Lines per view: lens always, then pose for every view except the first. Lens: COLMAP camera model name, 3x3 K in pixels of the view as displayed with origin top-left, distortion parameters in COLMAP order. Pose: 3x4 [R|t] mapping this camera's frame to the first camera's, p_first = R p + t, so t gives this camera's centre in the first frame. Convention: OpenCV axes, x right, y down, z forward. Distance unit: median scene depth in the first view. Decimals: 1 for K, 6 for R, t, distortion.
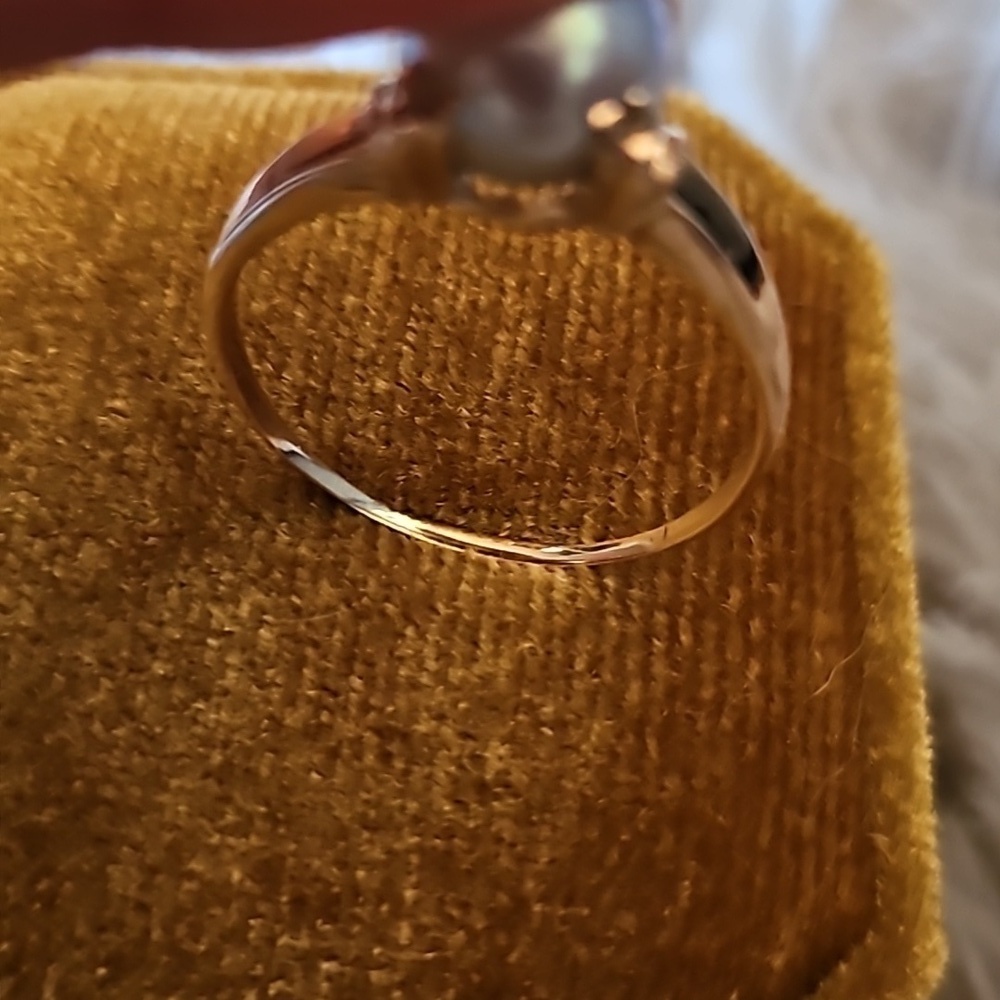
lens RADIAL K [[1890.7, 0, 497.2], [0, 1890.7, 466.5], [0, 0, 1]] dist [-0.077617, 0.000000]
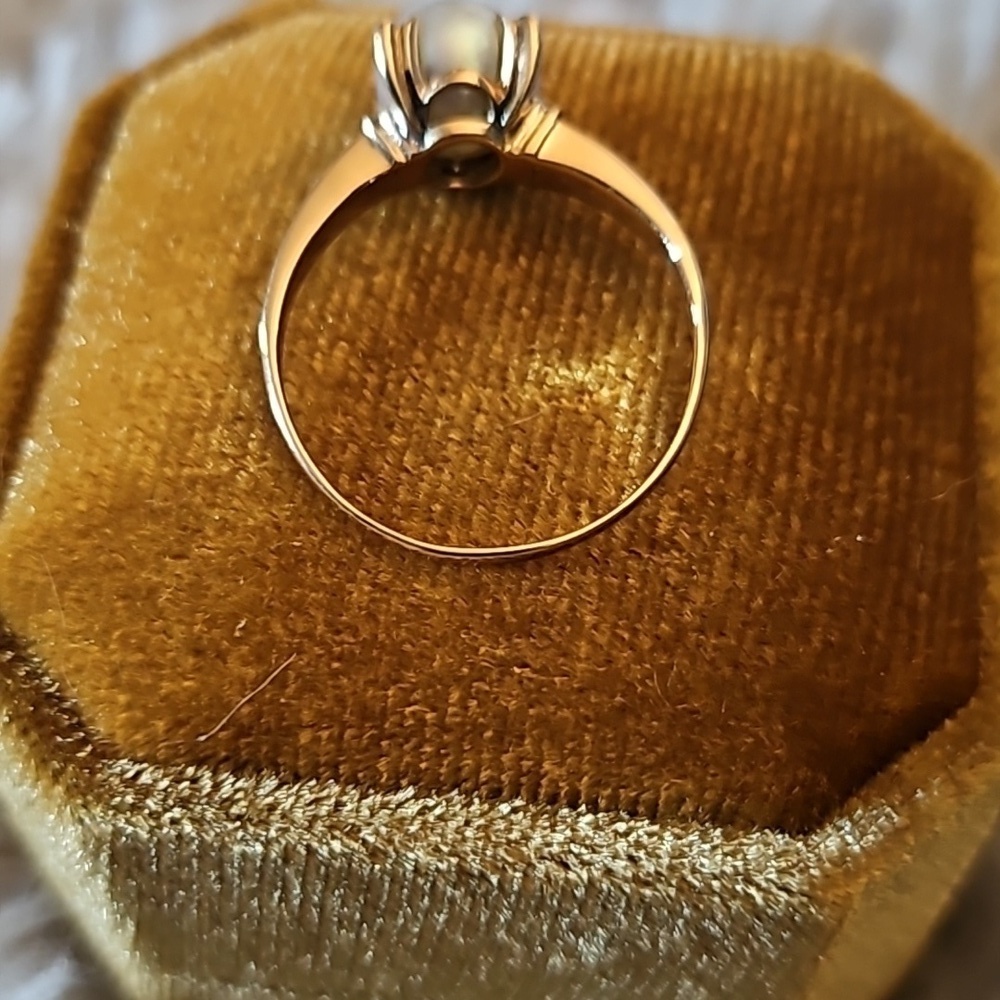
lens RADIAL K [[1890.7, 0, 493.7], [0, 1890.7, 488.8], [0, 0, 1]] dist [-0.077617, 0.000000]
pose [[0.994919, 0.049987, -0.087390, -0.005398], [-0.056839, 0.995350, -0.077765, 0.227759], [0.083097, 0.082337, 0.993134, -0.215151]]
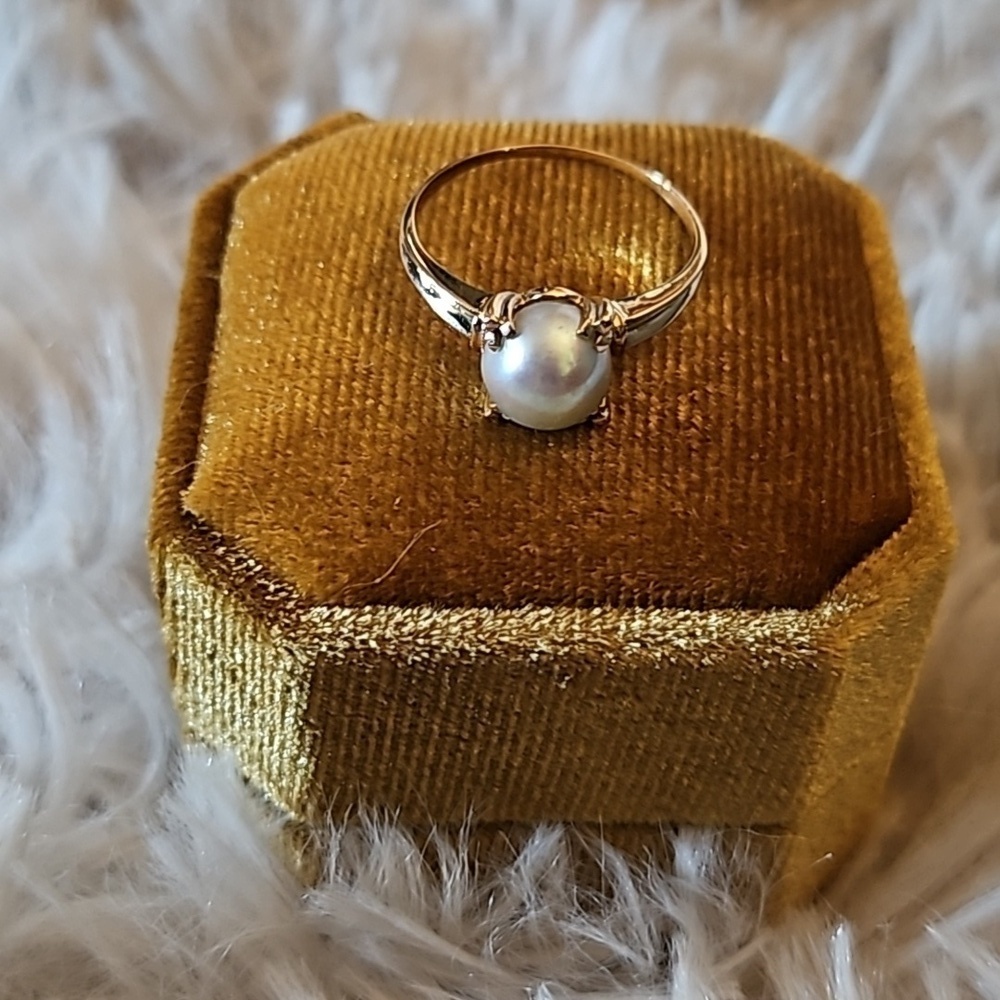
lens RADIAL K [[1890.7, 0, 503.6], [0, 1890.7, 505.8], [0, 0, 1]] dist [-0.077617, 0.000000]
pose [[0.998793, -0.049016, -0.003090, -0.159625], [0.047132, 0.974281, -0.220352, 0.595652], [0.013811, 0.219941, 0.975415, -0.656869]]
